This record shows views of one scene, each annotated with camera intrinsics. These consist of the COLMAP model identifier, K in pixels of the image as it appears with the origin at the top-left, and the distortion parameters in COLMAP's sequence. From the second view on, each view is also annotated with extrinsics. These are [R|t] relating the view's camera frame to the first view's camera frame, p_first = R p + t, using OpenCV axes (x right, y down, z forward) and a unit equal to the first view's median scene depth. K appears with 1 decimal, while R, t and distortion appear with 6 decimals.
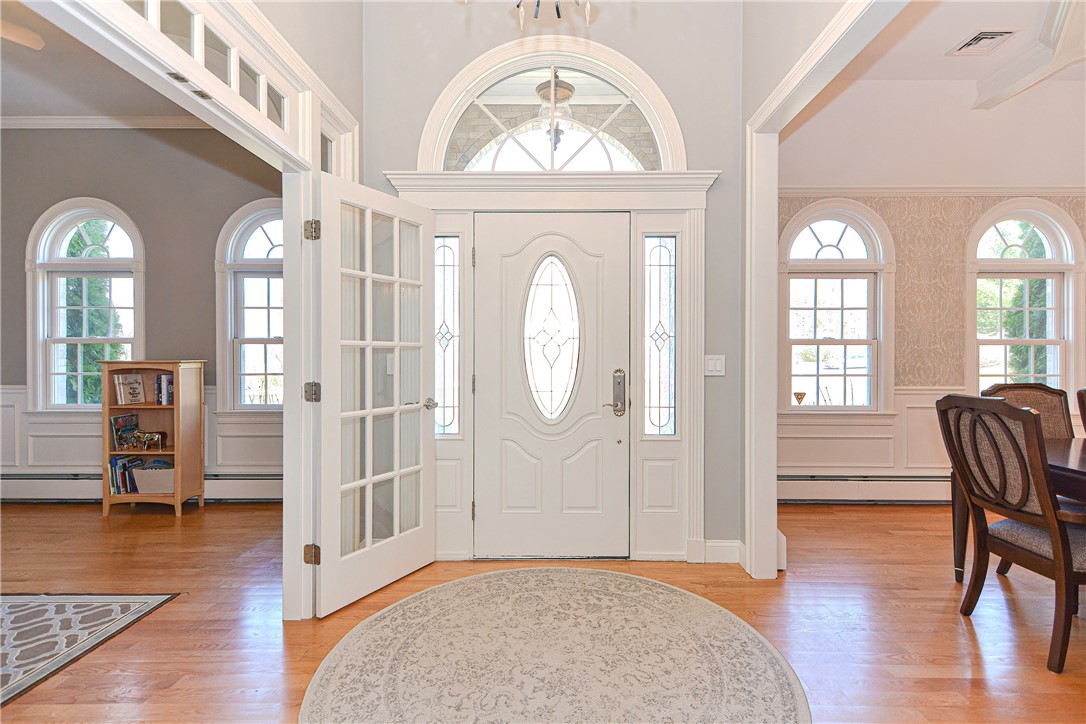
lens RADIAL K [[415.7, 0, 550.0], [0, 415.7, 354.2], [0, 0, 1]] dist [-0.003045, -0.000123]
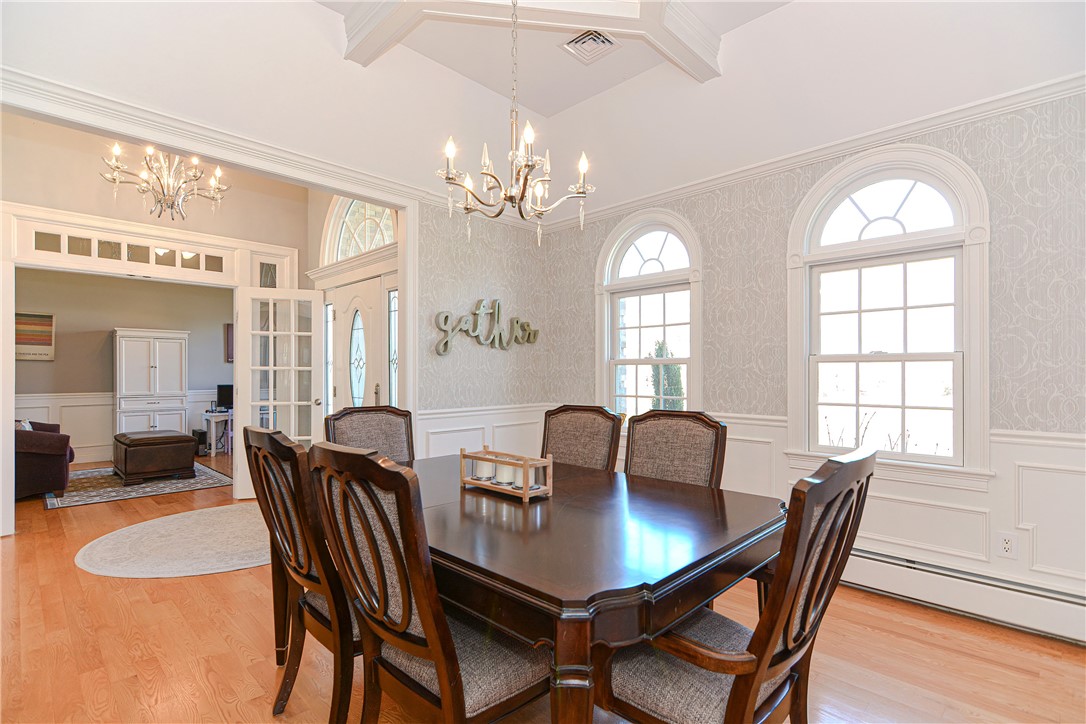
lens RADIAL K [[521.9, 0, 543.8], [0, 521.9, 372.5], [0, 0, 1]] dist [0.011227, -0.003586]
pose [[0.706159, 0.000716, -0.708052, 0.894327], [-0.006664, 0.999962, -0.005635, 0.002479], [0.708021, 0.008697, 0.706137, -0.005699]]
